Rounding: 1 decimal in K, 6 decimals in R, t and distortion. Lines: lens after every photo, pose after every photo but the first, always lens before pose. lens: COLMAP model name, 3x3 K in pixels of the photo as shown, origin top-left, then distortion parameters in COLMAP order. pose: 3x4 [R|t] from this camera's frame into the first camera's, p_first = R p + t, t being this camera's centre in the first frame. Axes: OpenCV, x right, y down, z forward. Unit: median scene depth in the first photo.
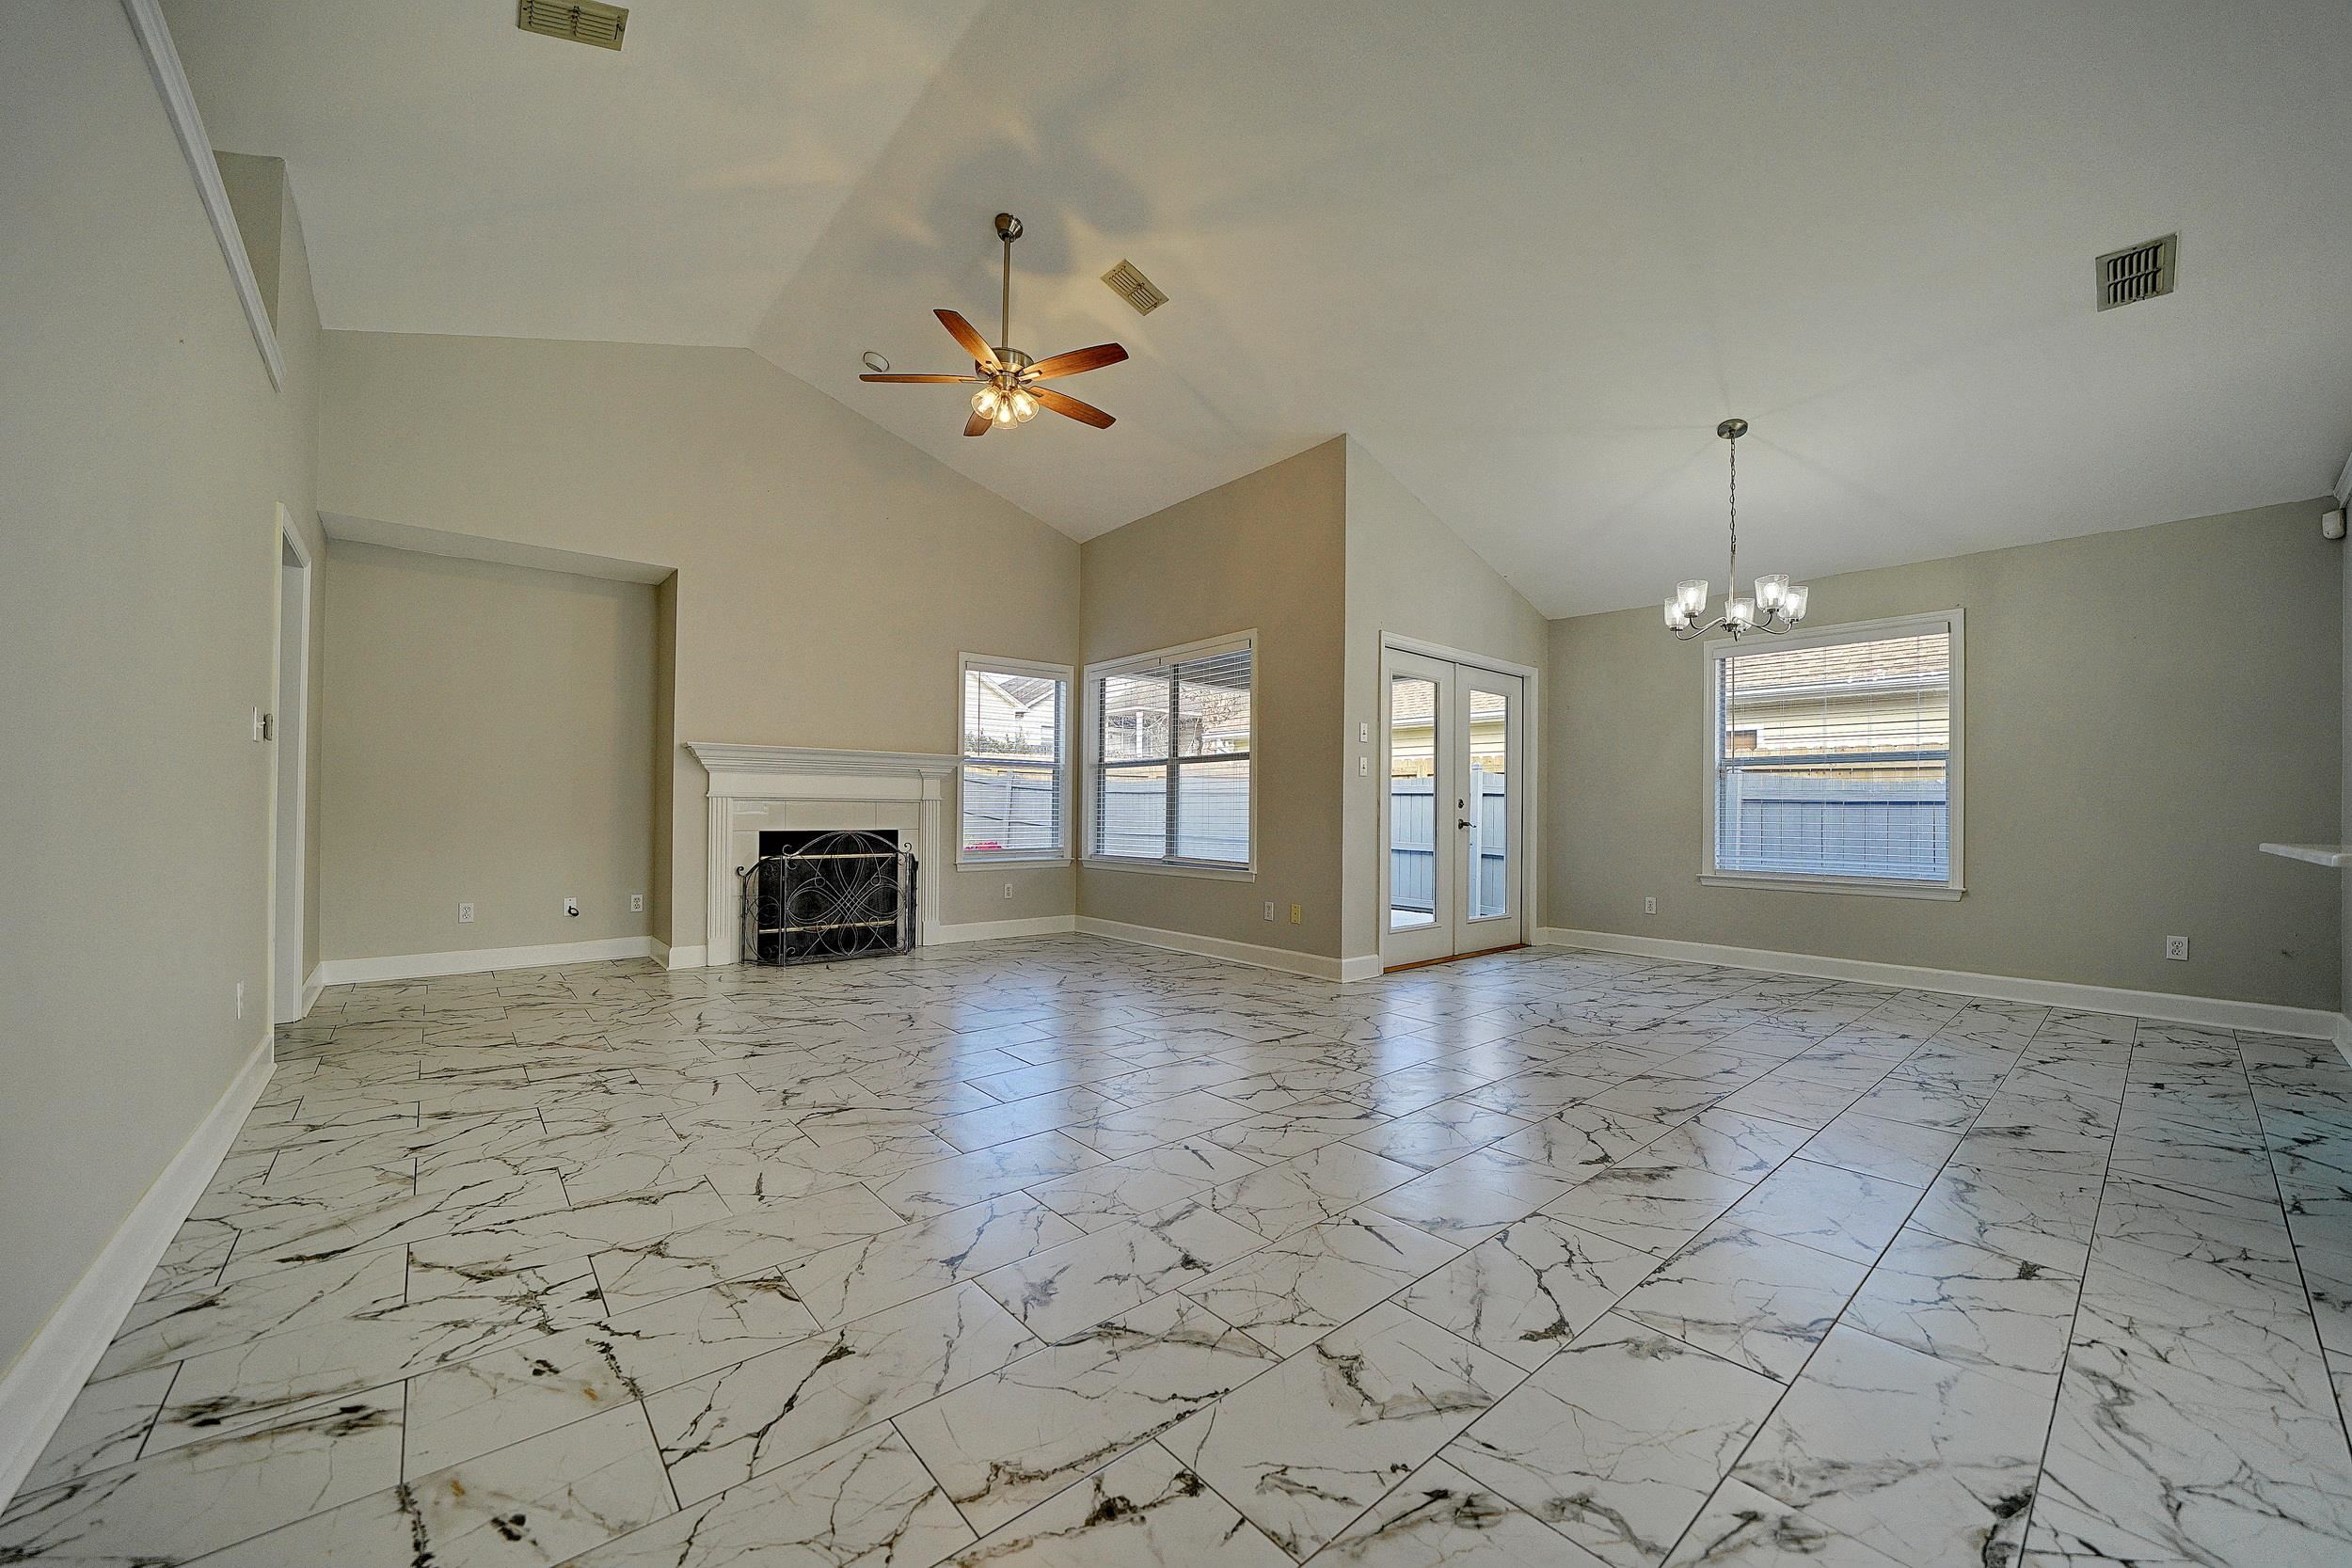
lens RADIAL K [[860.8, 0, 1176.0], [0, 860.8, 784.0], [0, 0, 1]] dist [-0.010151, 0.000005]
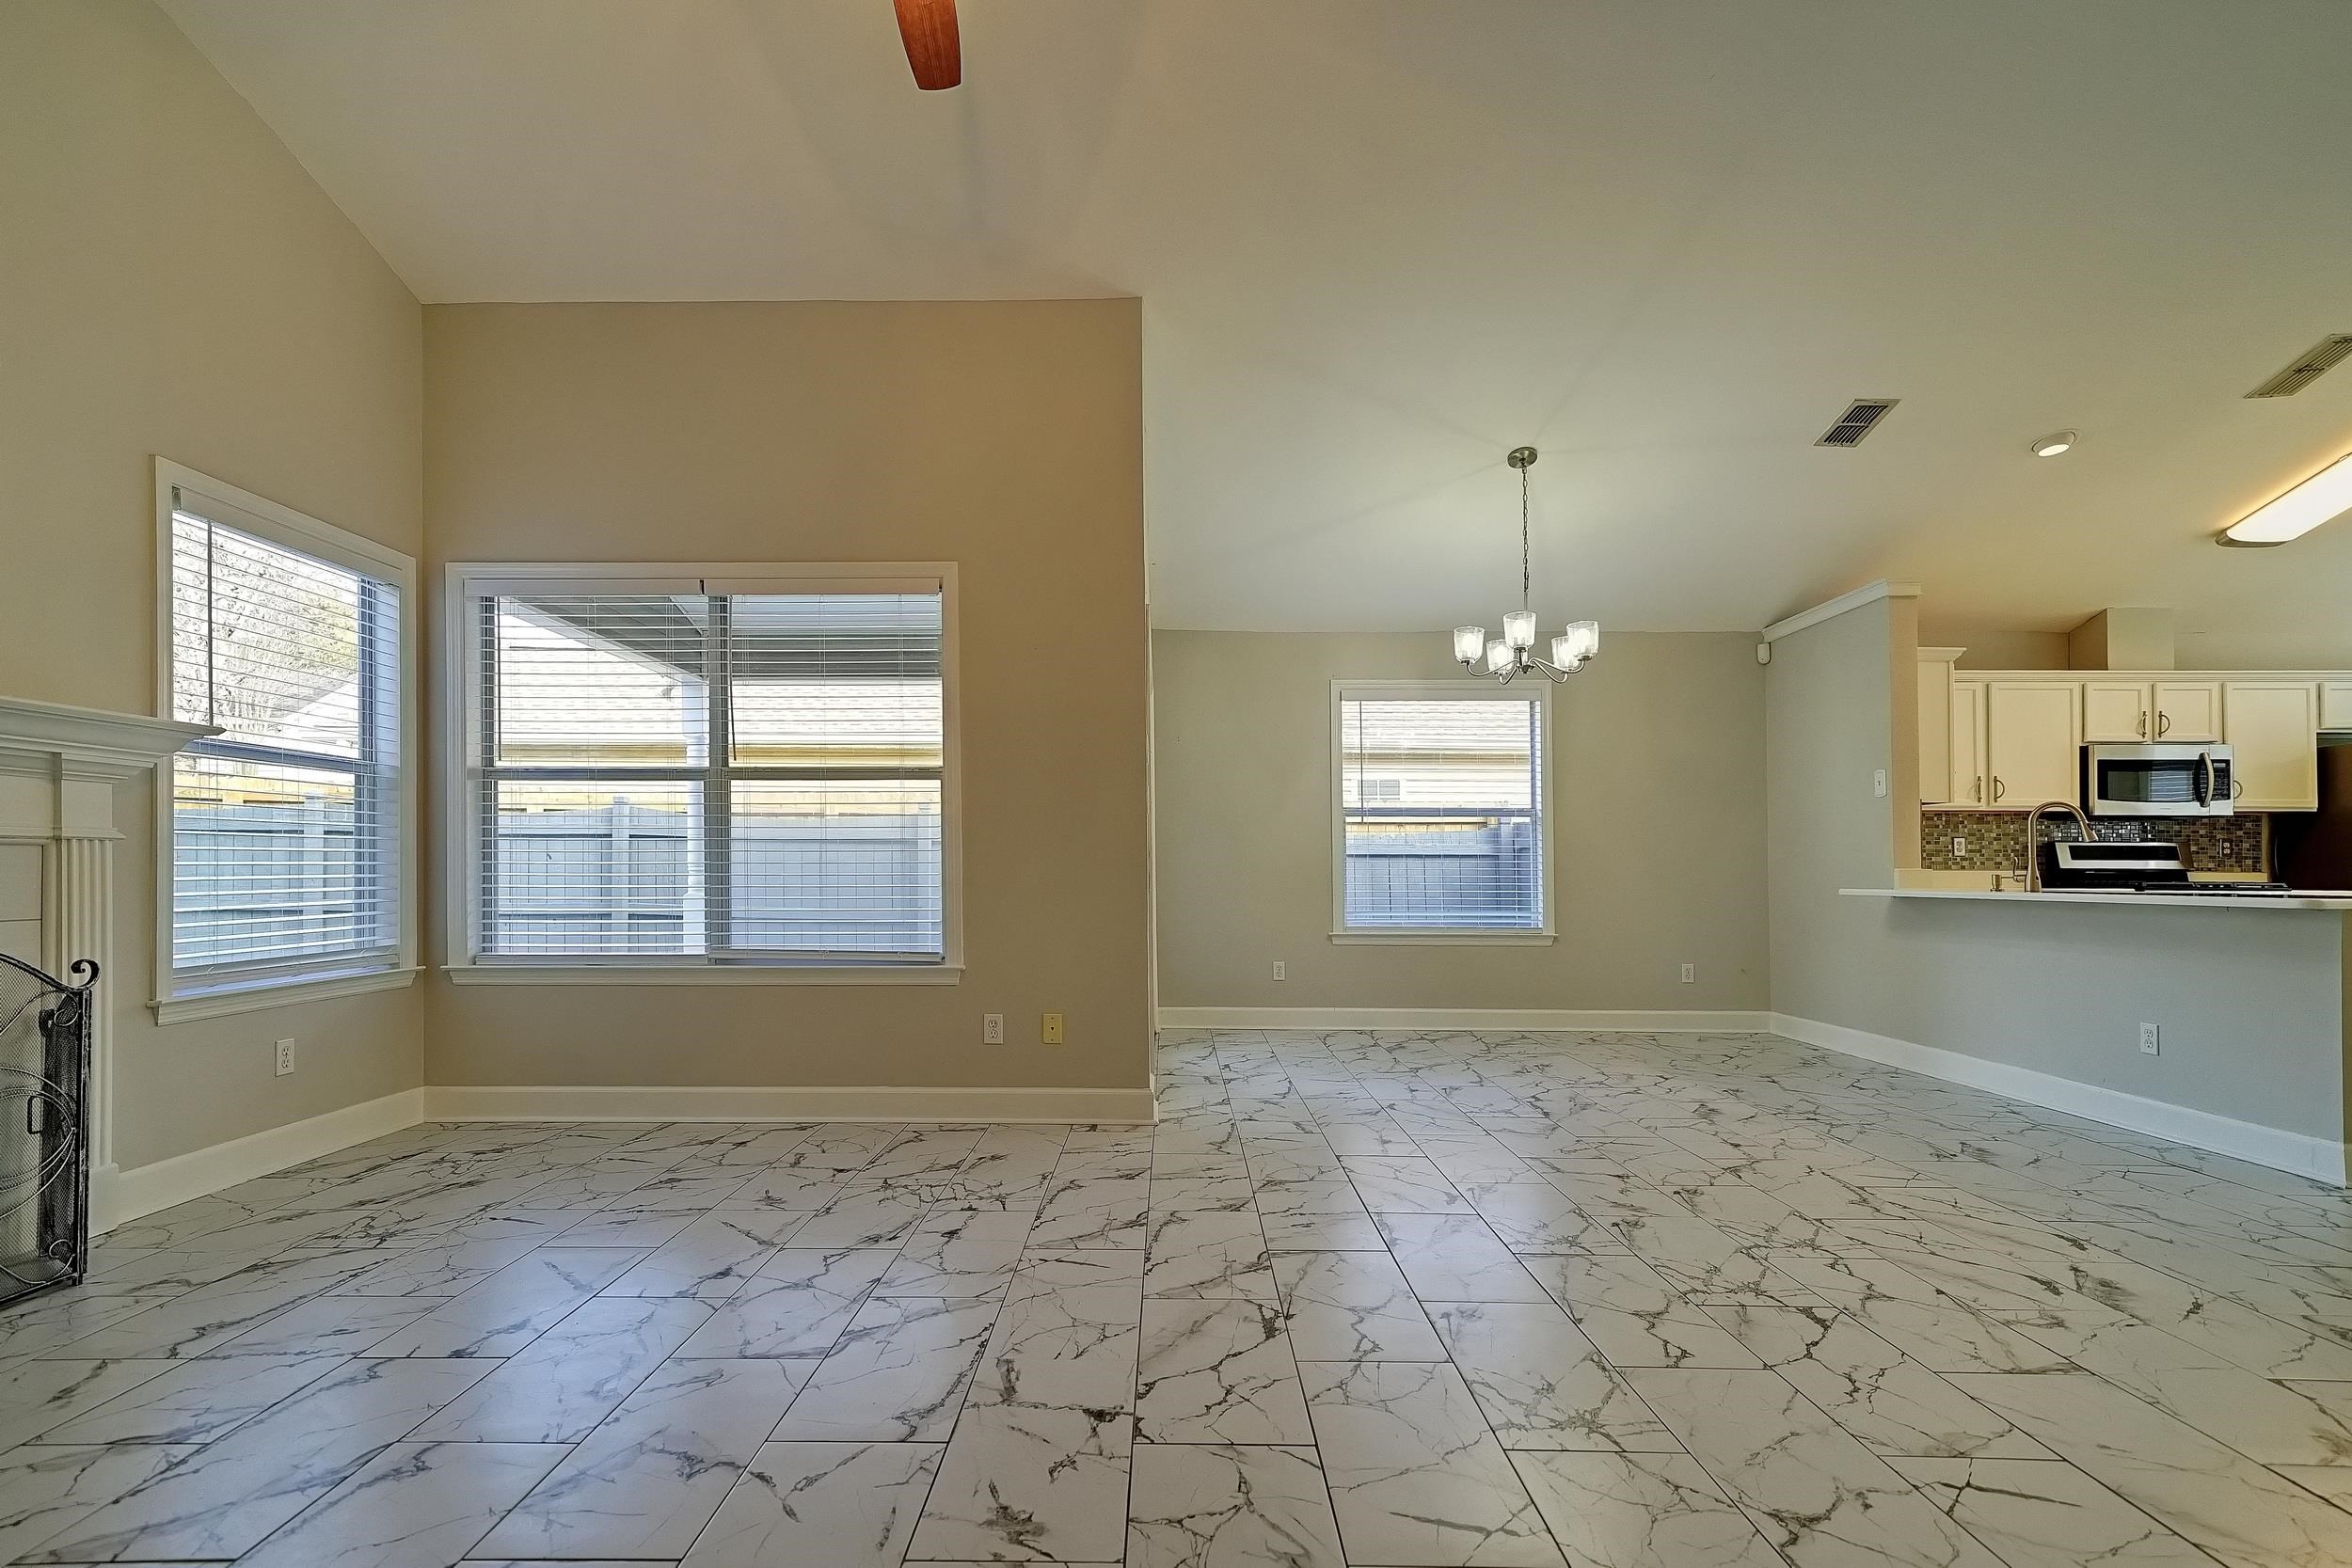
lens RADIAL K [[1042.4, 0, 1167.1], [0, 1042.4, 835.8], [0, 0, 1]] dist [0.021213, -0.000440]
pose [[0.665698, 0.017547, 0.746015, -0.449122], [-0.021782, 0.999754, -0.004079, 0.013036], [-0.745903, -0.013534, 0.665917, 0.503942]]
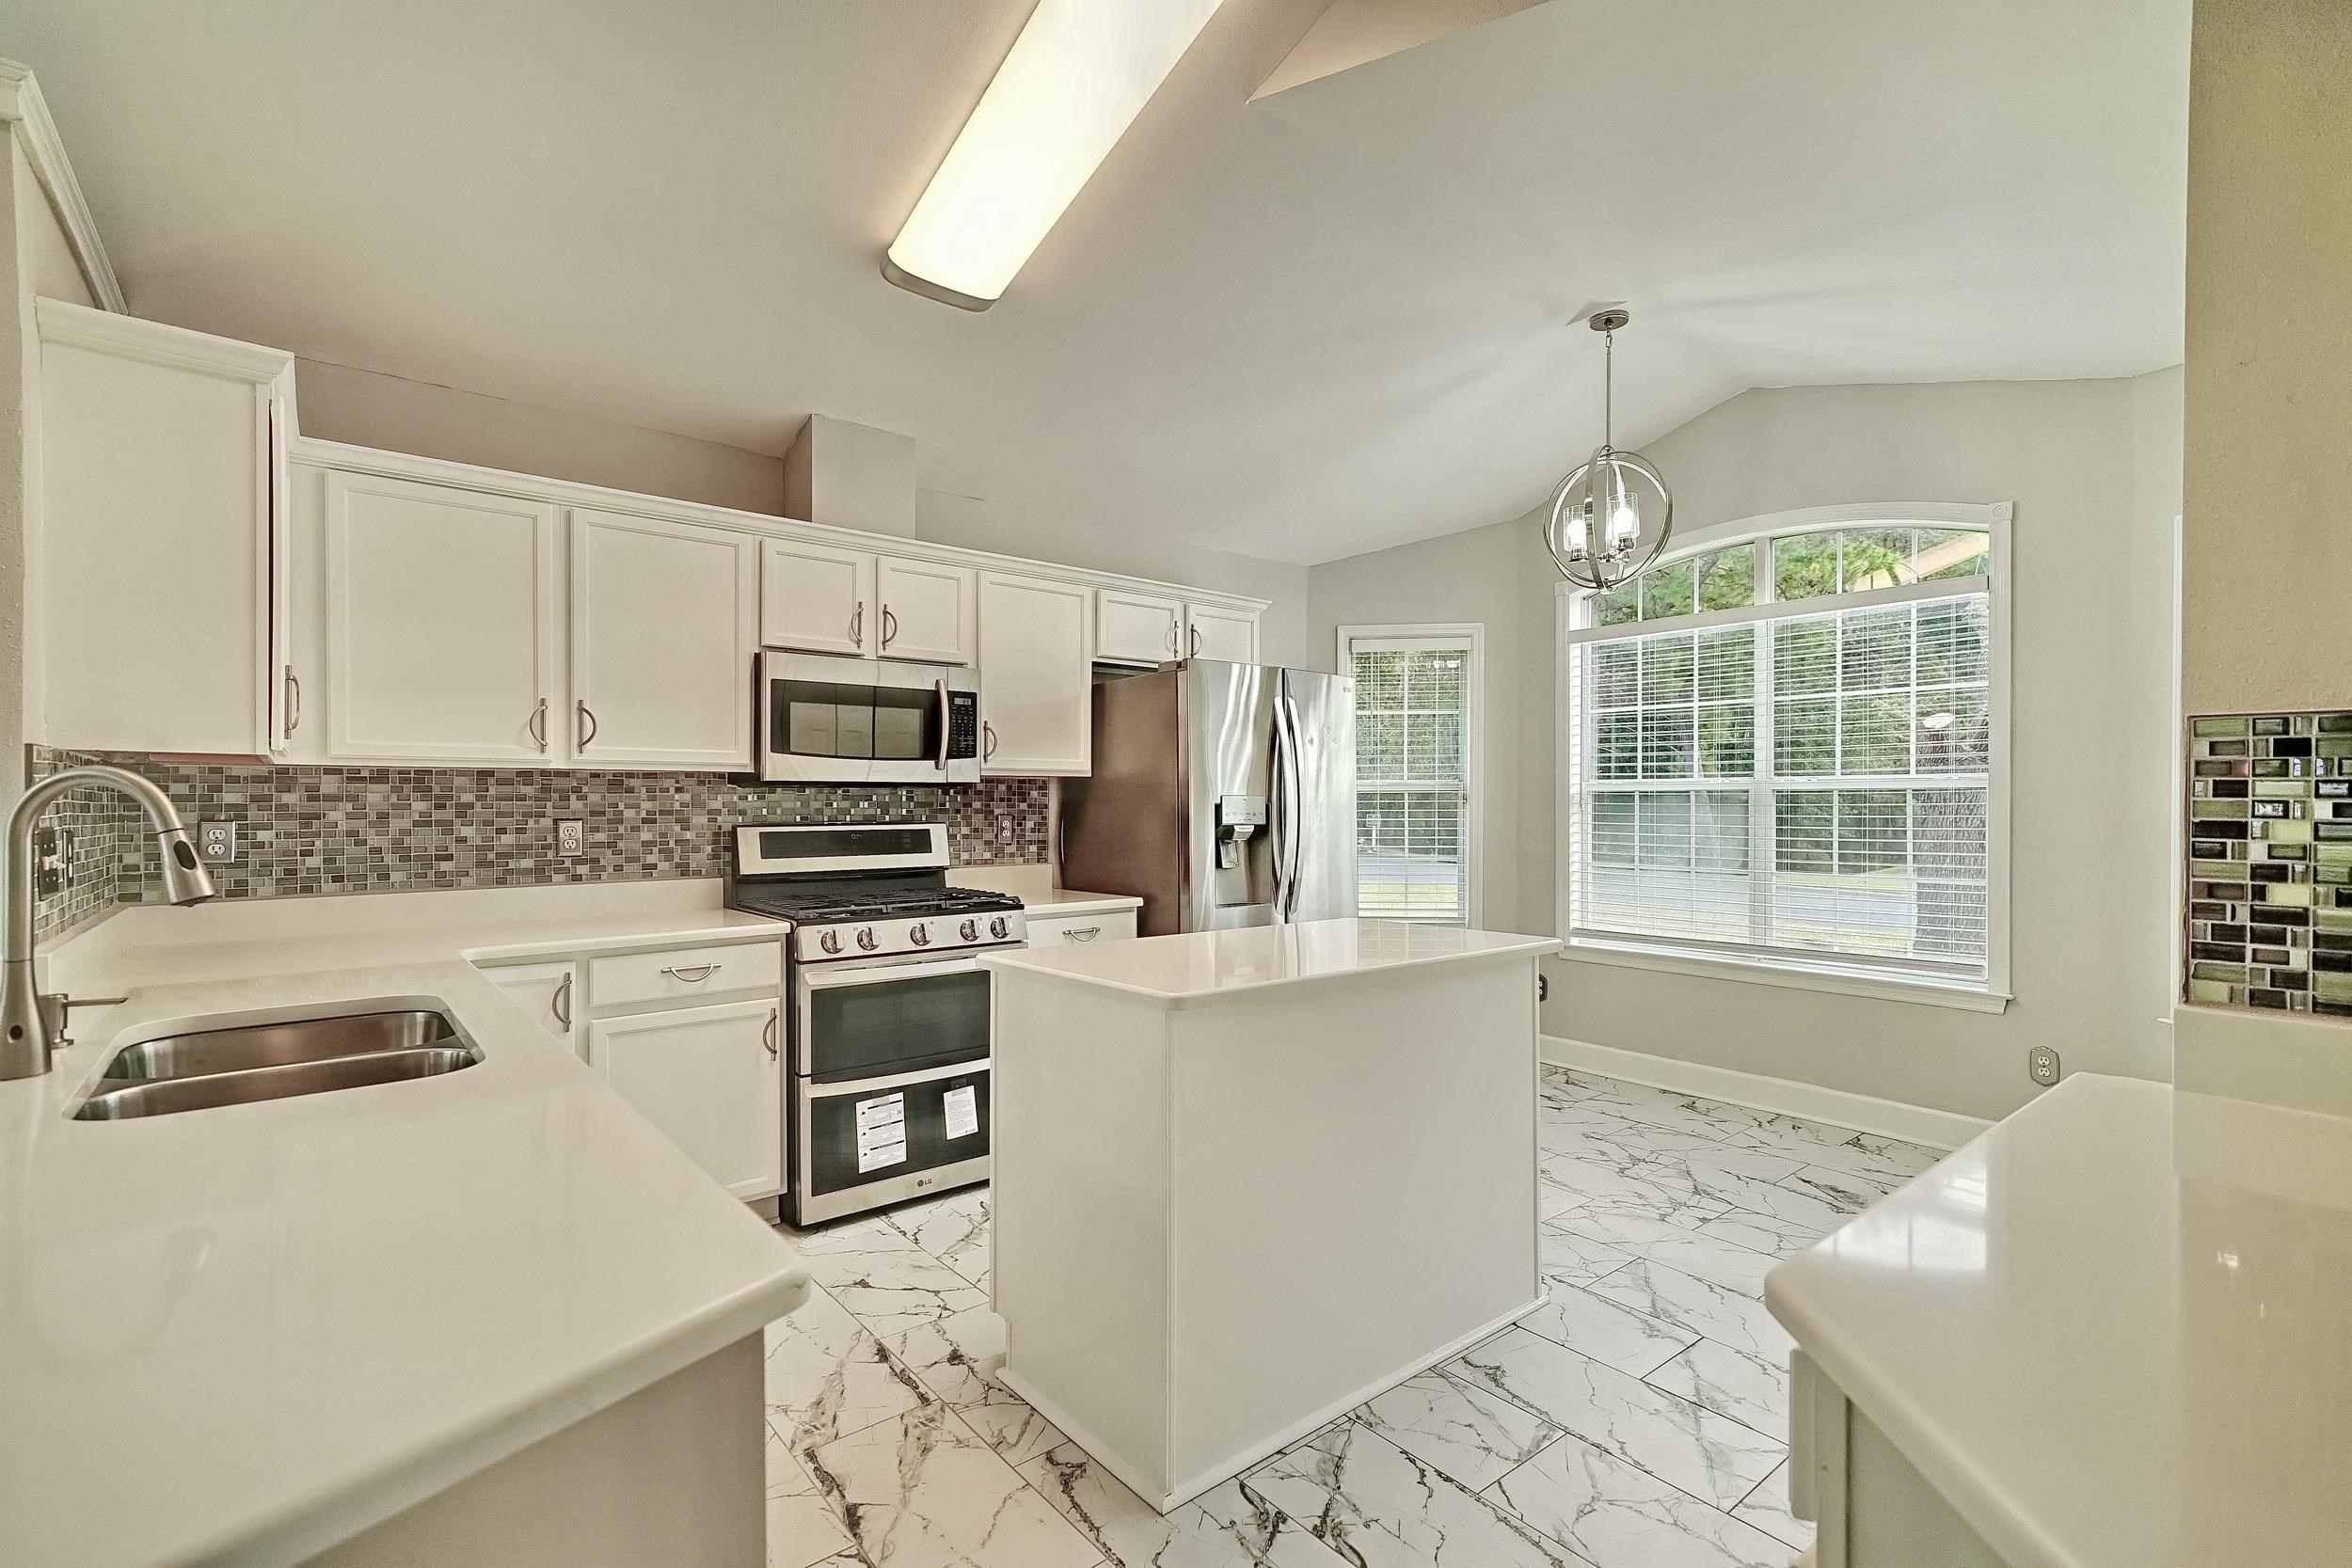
lens RADIAL K [[1044.4, 0, 1188.7], [0, 1044.4, 805.6], [0, 0, 1]] dist [0.001413, 0.000605]
pose [[0.014483, -0.015130, 0.999781, 0.609146], [-0.029366, 0.999448, 0.015550, -0.046790], [-0.999464, -0.029585, 0.014030, 0.220861]]
